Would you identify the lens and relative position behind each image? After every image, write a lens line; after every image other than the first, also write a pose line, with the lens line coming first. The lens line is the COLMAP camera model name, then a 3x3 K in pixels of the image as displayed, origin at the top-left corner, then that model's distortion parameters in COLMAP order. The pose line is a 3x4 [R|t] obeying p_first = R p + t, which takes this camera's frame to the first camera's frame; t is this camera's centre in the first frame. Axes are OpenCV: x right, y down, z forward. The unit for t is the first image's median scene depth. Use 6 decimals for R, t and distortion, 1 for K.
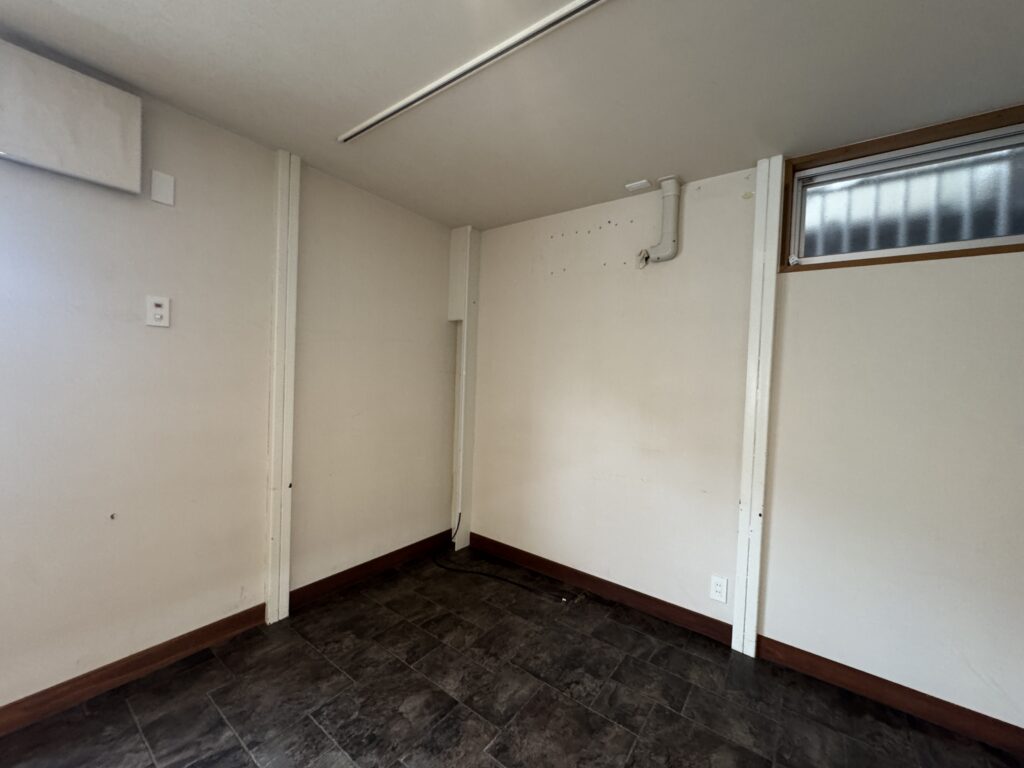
lens RADIAL K [[406.9, 0, 515.2], [0, 406.9, 388.2], [0, 0, 1]] dist [-0.004022, 0.000810]
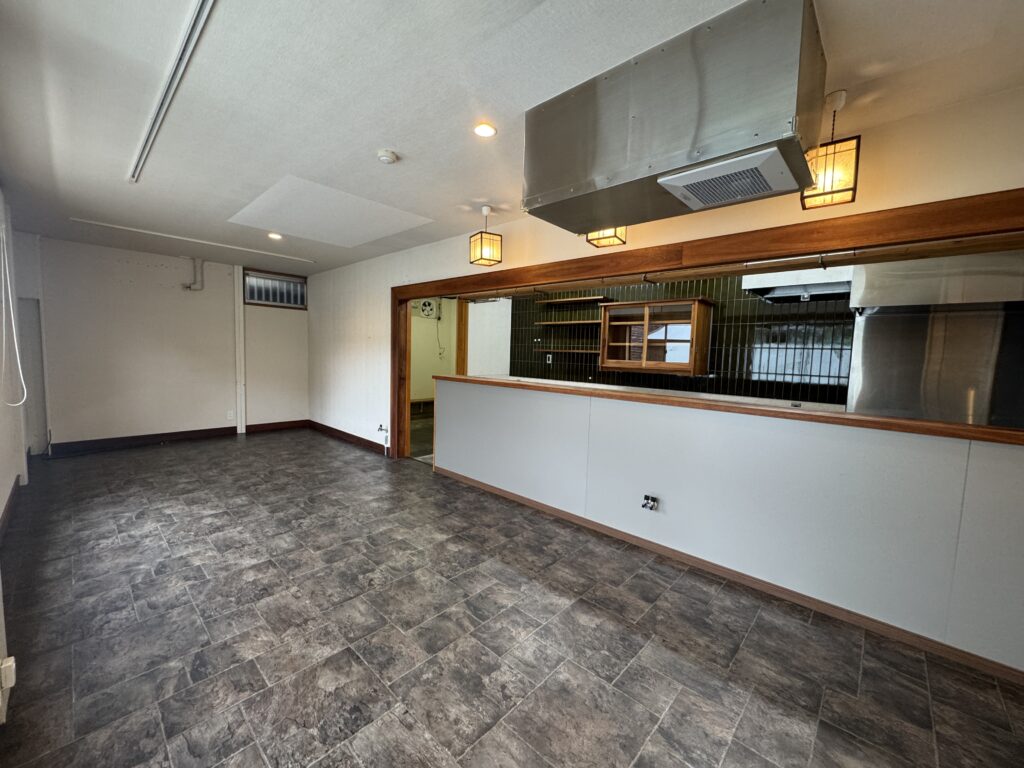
lens RADIAL K [[406.9, 0, 511.4], [0, 406.9, 387.2], [0, 0, 1]] dist [-0.004022, 0.000810]
pose [[0.120427, -0.131930, 0.983916, -1.328471], [0.026575, 0.991203, 0.129655, -0.071214], [-0.992366, 0.010533, 0.122874, 1.025770]]
